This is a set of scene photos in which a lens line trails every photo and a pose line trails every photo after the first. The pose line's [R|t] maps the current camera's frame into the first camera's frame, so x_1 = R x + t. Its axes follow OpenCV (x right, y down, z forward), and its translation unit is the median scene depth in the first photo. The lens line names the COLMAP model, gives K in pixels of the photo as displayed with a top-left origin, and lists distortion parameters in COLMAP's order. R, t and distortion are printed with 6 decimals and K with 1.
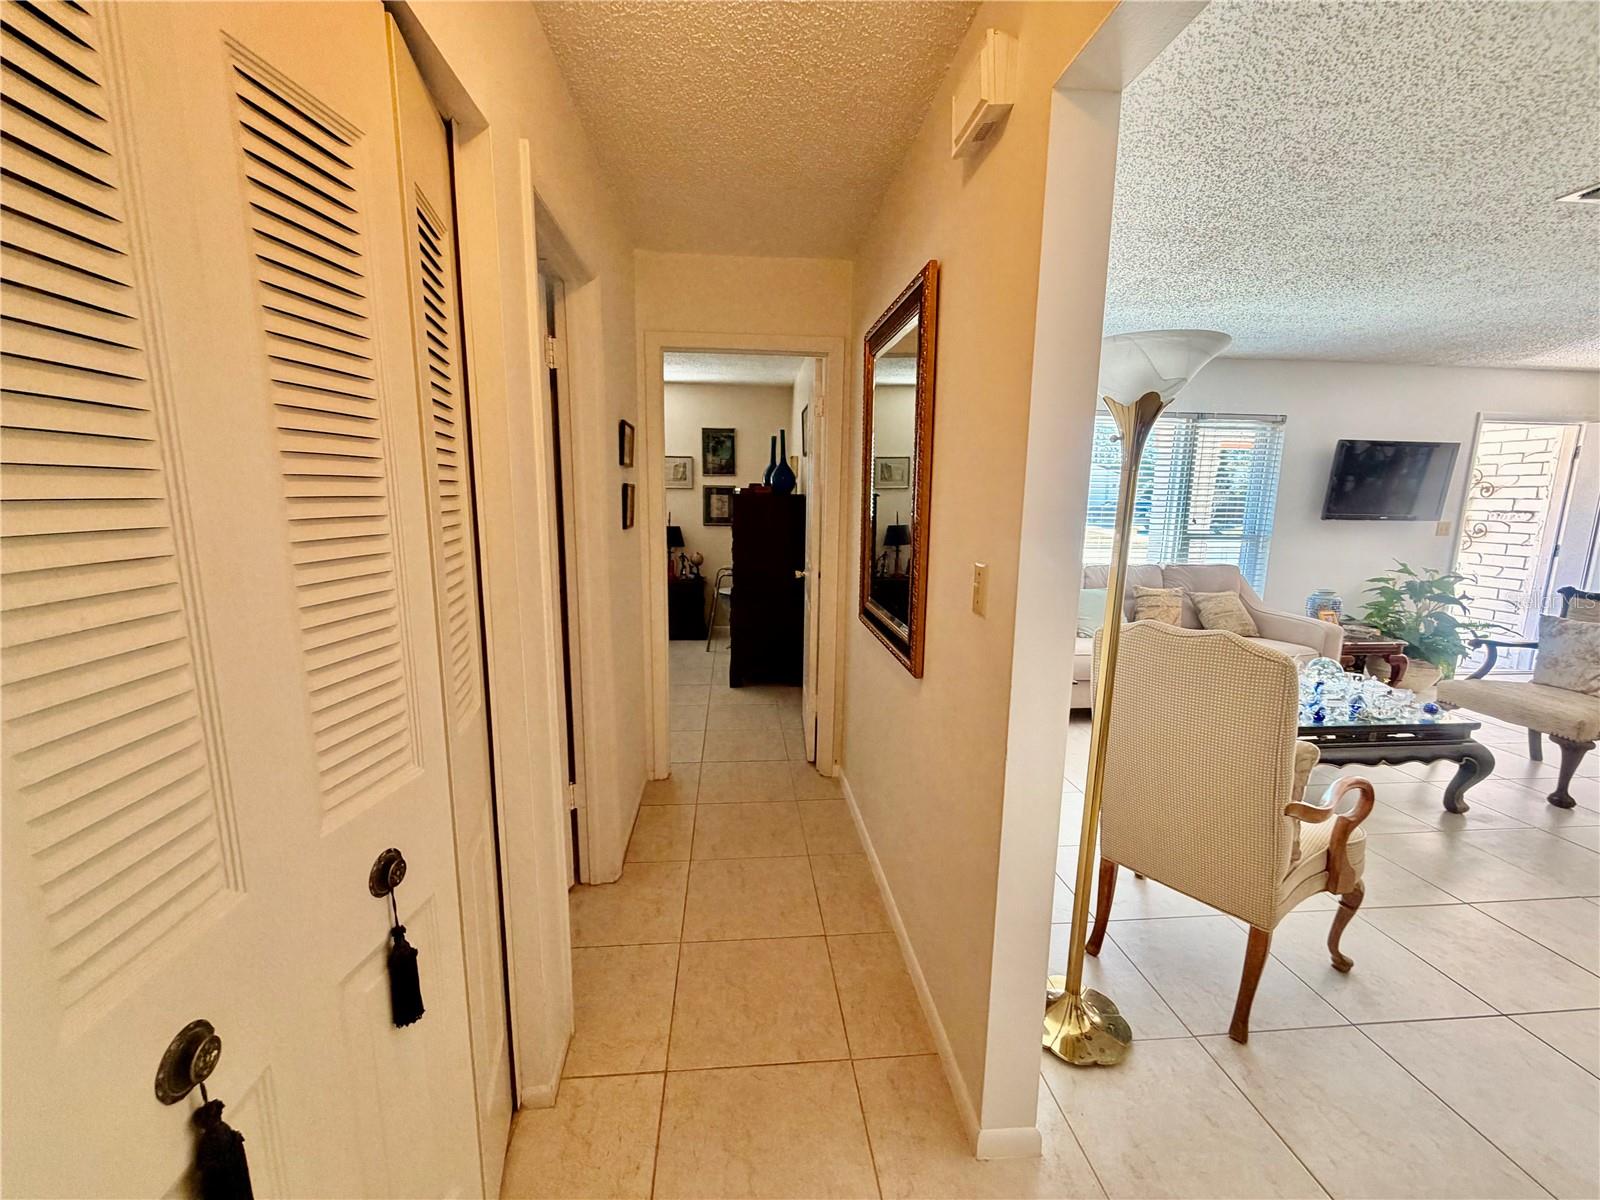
lens RADIAL K [[636.8, 0, 794.4], [0, 636.8, 602.2], [0, 0, 1]] dist [0.001335, 0.000254]
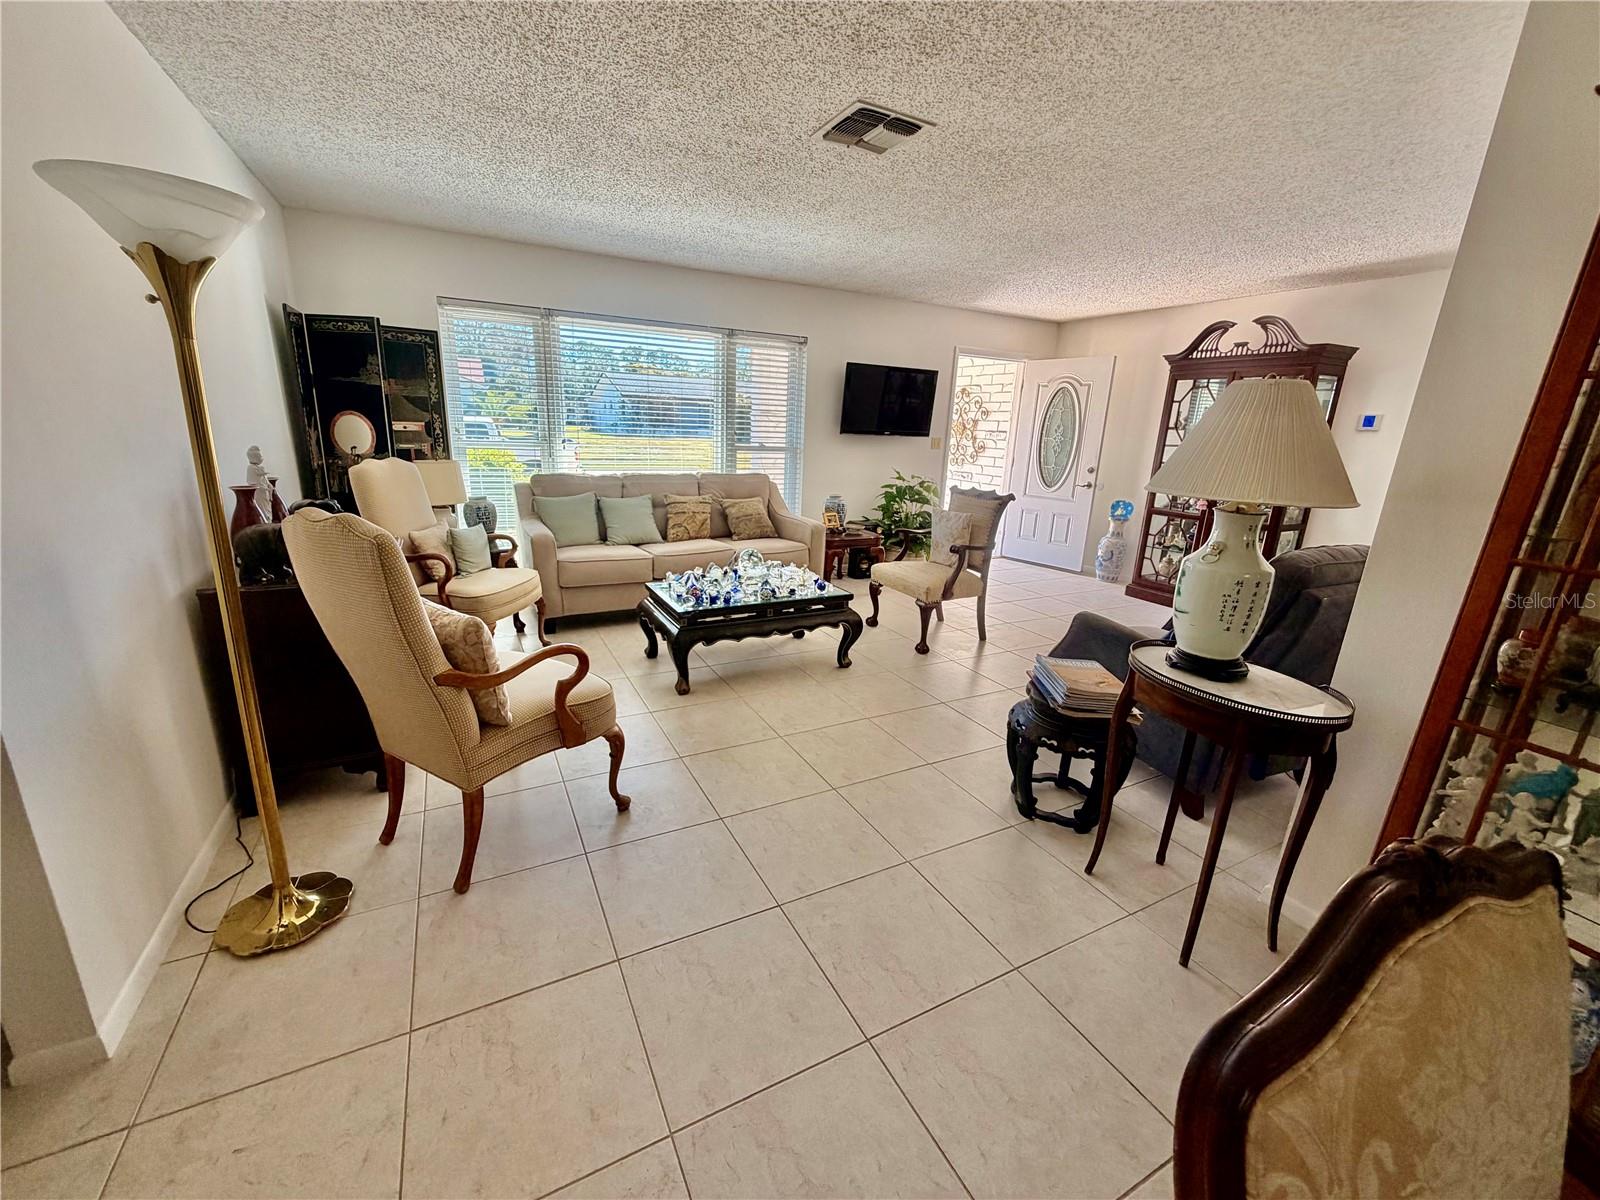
lens RADIAL K [[636.8, 0, 794.4], [0, 636.8, 602.2], [0, 0, 1]] dist [0.001335, 0.000254]
pose [[0.926362, -0.082274, 0.367540, 0.334723], [0.039115, 0.991588, 0.123381, 0.030644], [-0.374599, -0.099920, 0.921787, -0.068961]]
